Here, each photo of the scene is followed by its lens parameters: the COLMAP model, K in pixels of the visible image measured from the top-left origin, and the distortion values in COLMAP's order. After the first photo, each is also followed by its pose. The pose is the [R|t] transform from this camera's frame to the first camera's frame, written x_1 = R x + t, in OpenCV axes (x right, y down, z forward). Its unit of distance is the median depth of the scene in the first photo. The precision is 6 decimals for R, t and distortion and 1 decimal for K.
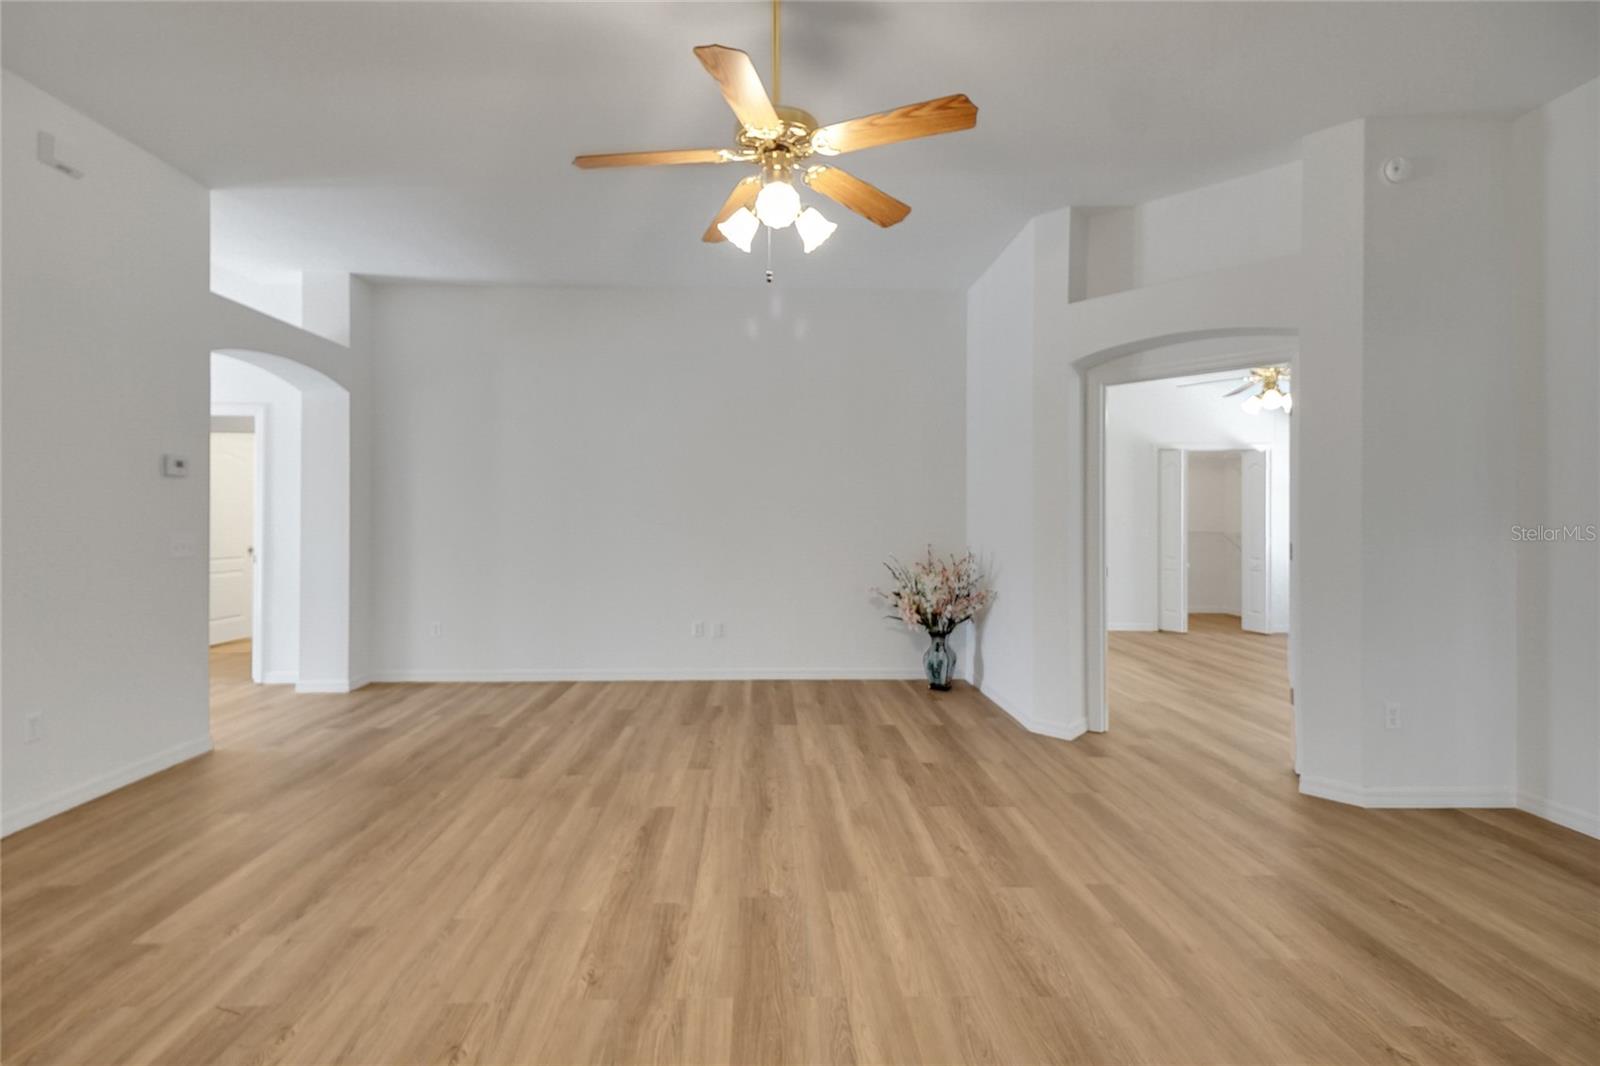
lens RADIAL K [[725.2, 0, 770.2], [0, 725.2, 528.7], [0, 0, 1]] dist [0.057645, -0.027186]
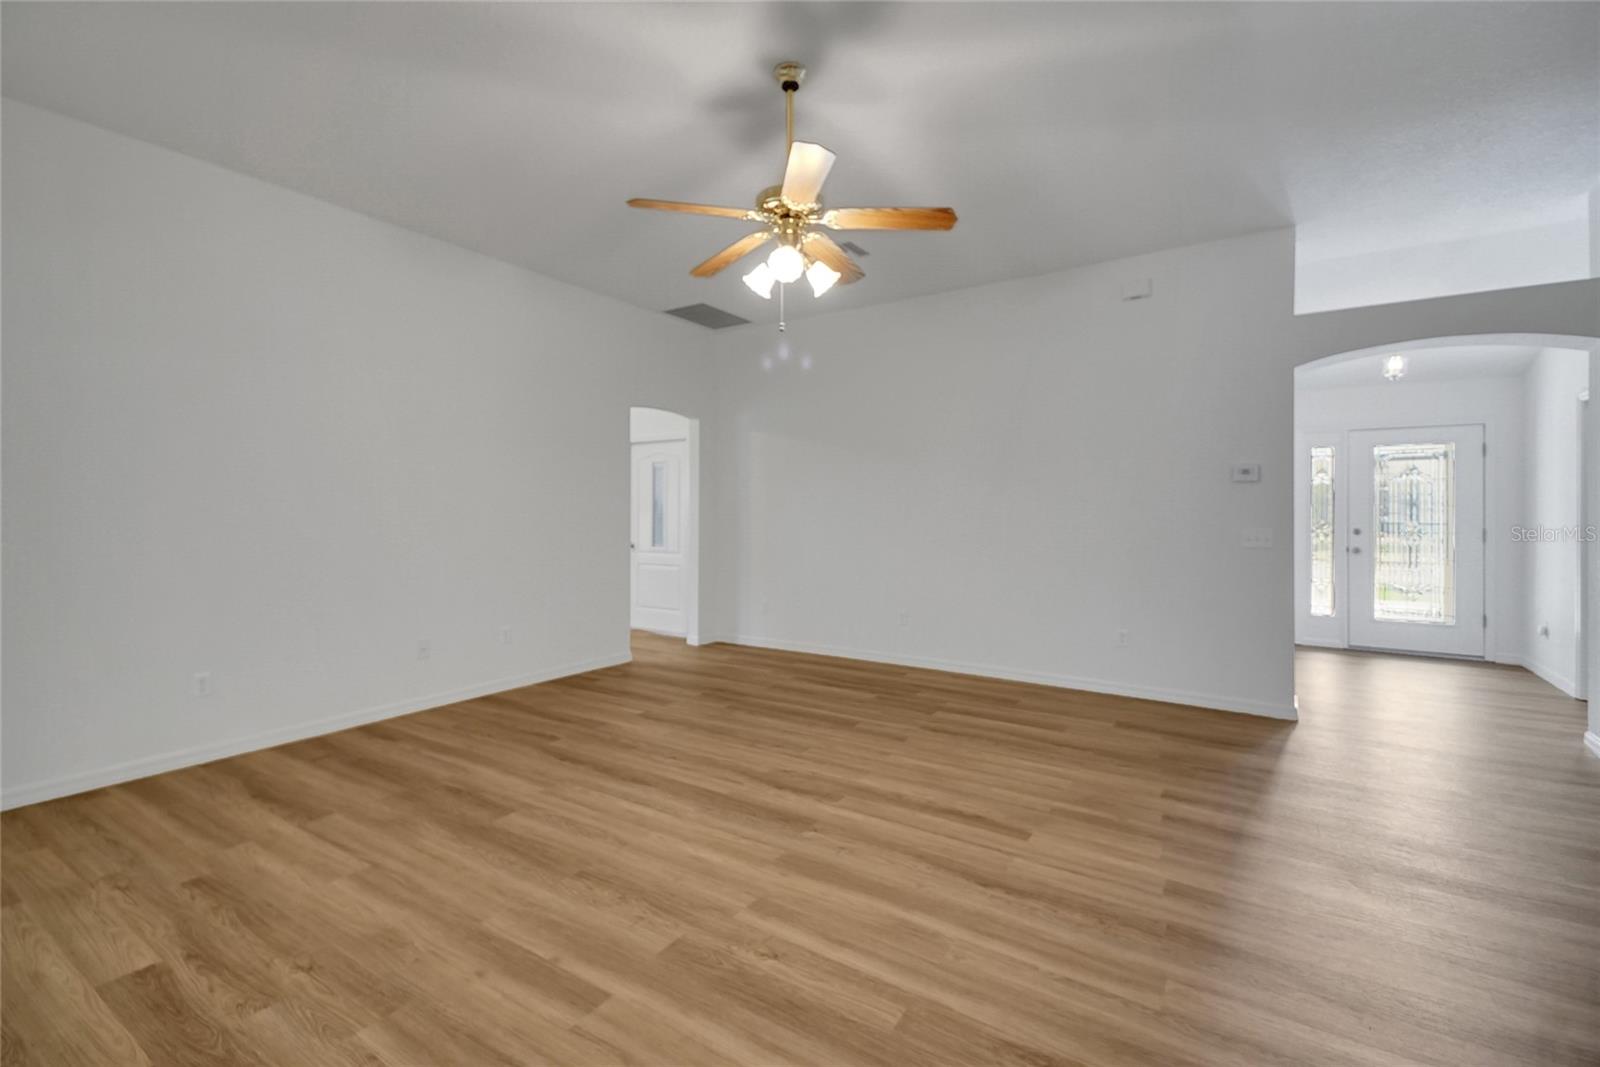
lens RADIAL K [[712.5, 0, 780.0], [0, 712.5, 515.3], [0, 0, 1]] dist [0.055216, -0.025826]
pose [[-0.577472, -0.001925, -0.816408, 0.913516], [-0.019576, 0.999742, 0.011489, -0.016709], [0.816175, 0.022617, -0.577361, 1.525264]]
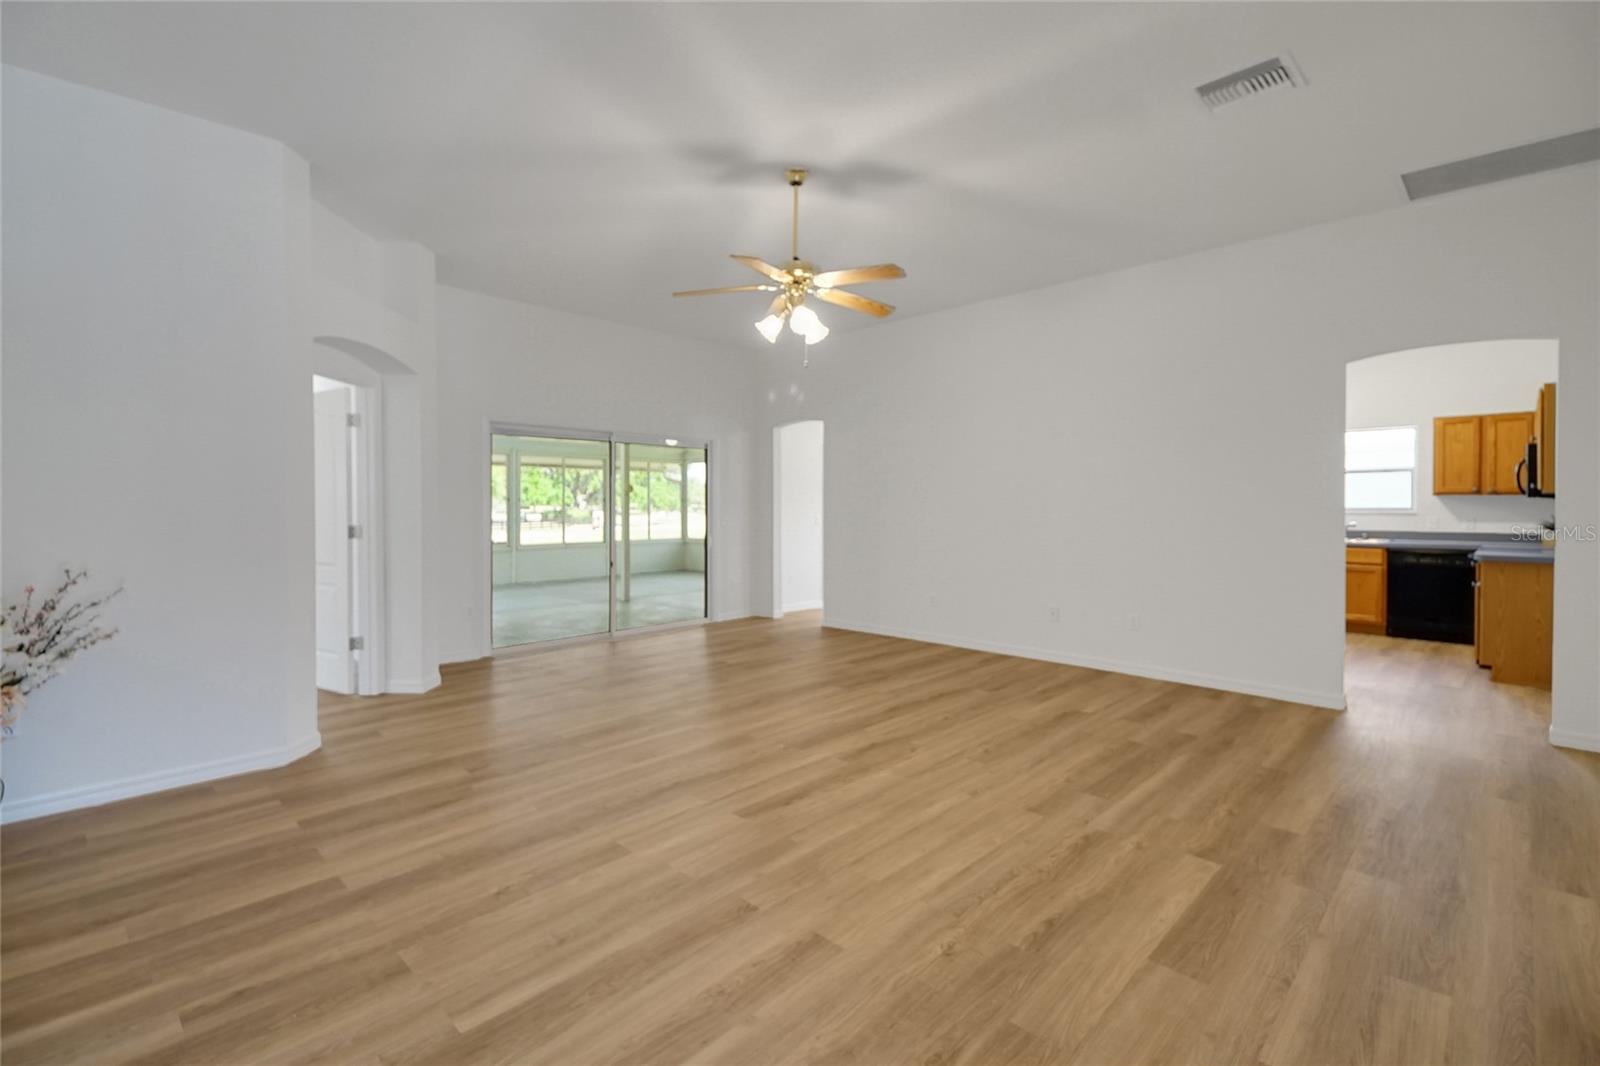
lens RADIAL K [[712.5, 0, 780.0], [0, 712.5, 514.8], [0, 0, 1]] dist [0.055216, -0.025826]
pose [[-0.699200, -0.013548, 0.714798, -1.003231], [0.010051, 0.999535, 0.028775, -0.029691], [-0.714855, 0.027304, -0.698739, 1.935369]]
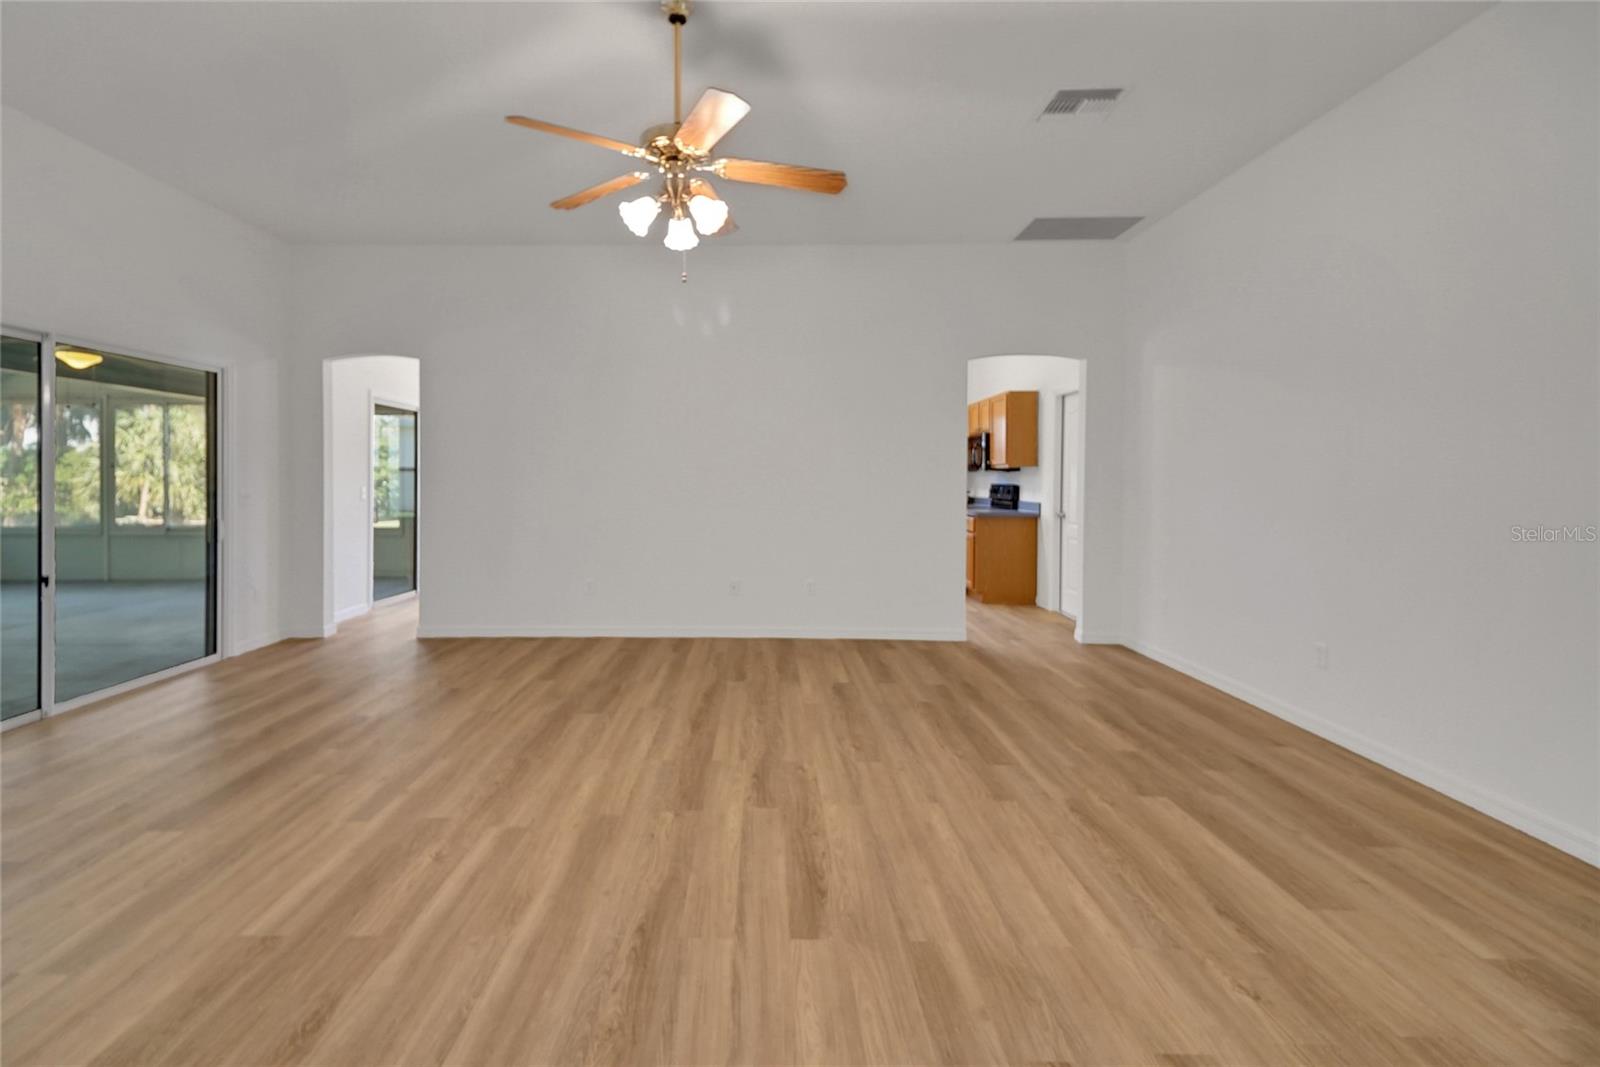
lens RADIAL K [[729.8, 0, 746.0], [0, 729.8, 529.0], [0, 0, 1]] dist [0.053461, -0.027331]
pose [[-0.999204, -0.010826, 0.038386, -0.137391], [-0.007337, 0.995925, 0.089885, -0.023849], [-0.039203, 0.089532, -0.995212, 1.943054]]
